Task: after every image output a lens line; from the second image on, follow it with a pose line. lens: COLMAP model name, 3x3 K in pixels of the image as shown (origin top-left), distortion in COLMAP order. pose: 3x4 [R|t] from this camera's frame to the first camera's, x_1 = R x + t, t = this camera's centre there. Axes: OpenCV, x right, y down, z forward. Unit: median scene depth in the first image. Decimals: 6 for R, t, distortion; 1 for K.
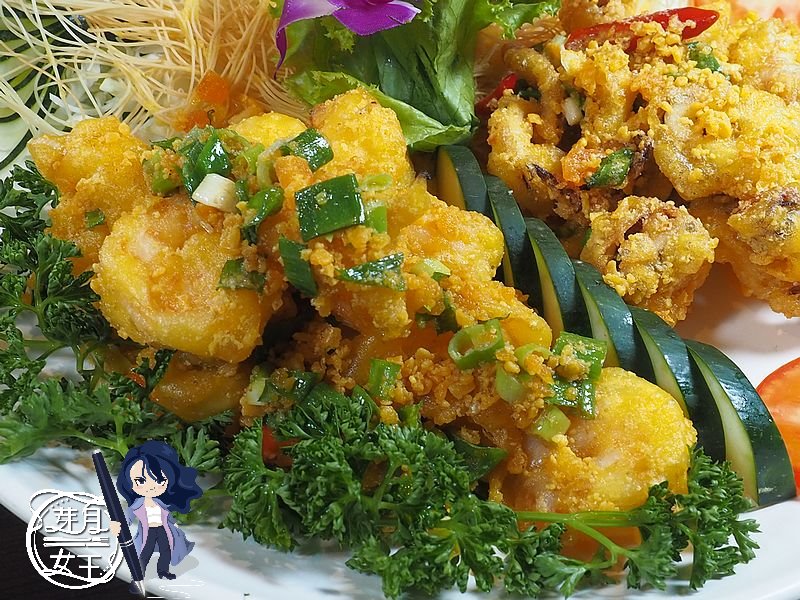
lens RADIAL K [[1158.8, 0, 394.4], [0, 1158.8, 293.7], [0, 0, 1]] dist [-0.019402, 0.000000]
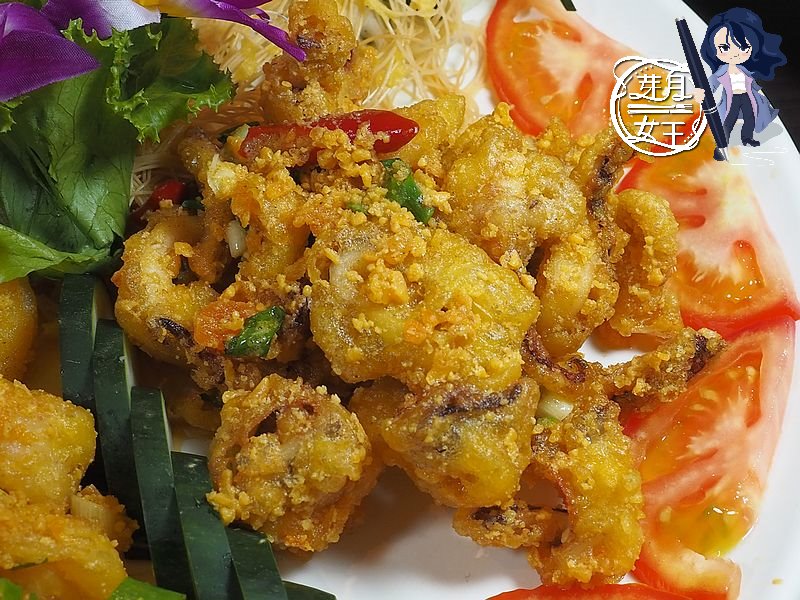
lens RADIAL K [[1386.6, 0, 405.7], [0, 1386.6, 304.8], [0, 0, 1]] dist [0.012426, 0.000000]
pose [[0.999091, 0.041447, -0.009931, 0.299148], [-0.040906, 0.997931, 0.049593, -0.179140], [0.011966, -0.049141, 0.998720, 0.106613]]
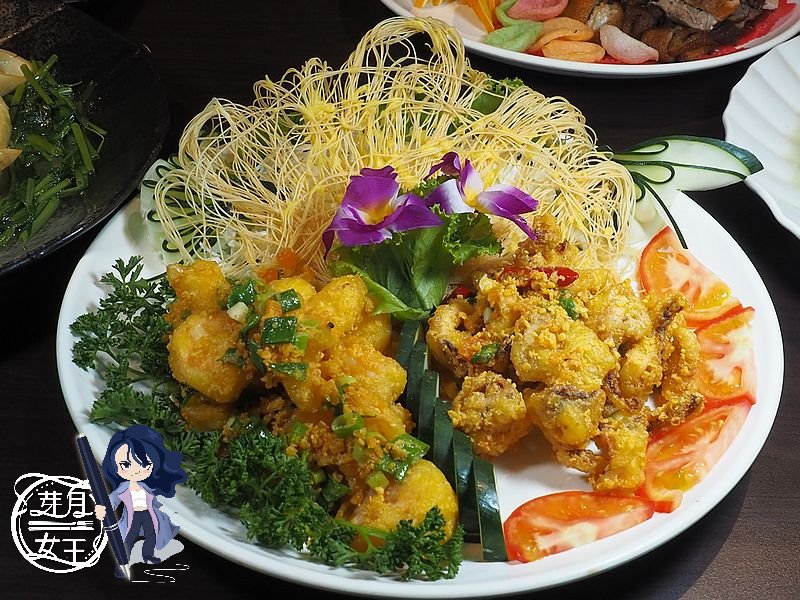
lens RADIAL K [[1158.8, 0, 401.9], [0, 1158.8, 301.0], [0, 0, 1]] dist [-0.019402, 0.000000]
pose [[0.939527, 0.208181, -0.271937, 0.517907], [-0.244352, 0.963836, -0.106360, 0.025129], [0.239960, 0.166377, 0.956419, -0.623373]]
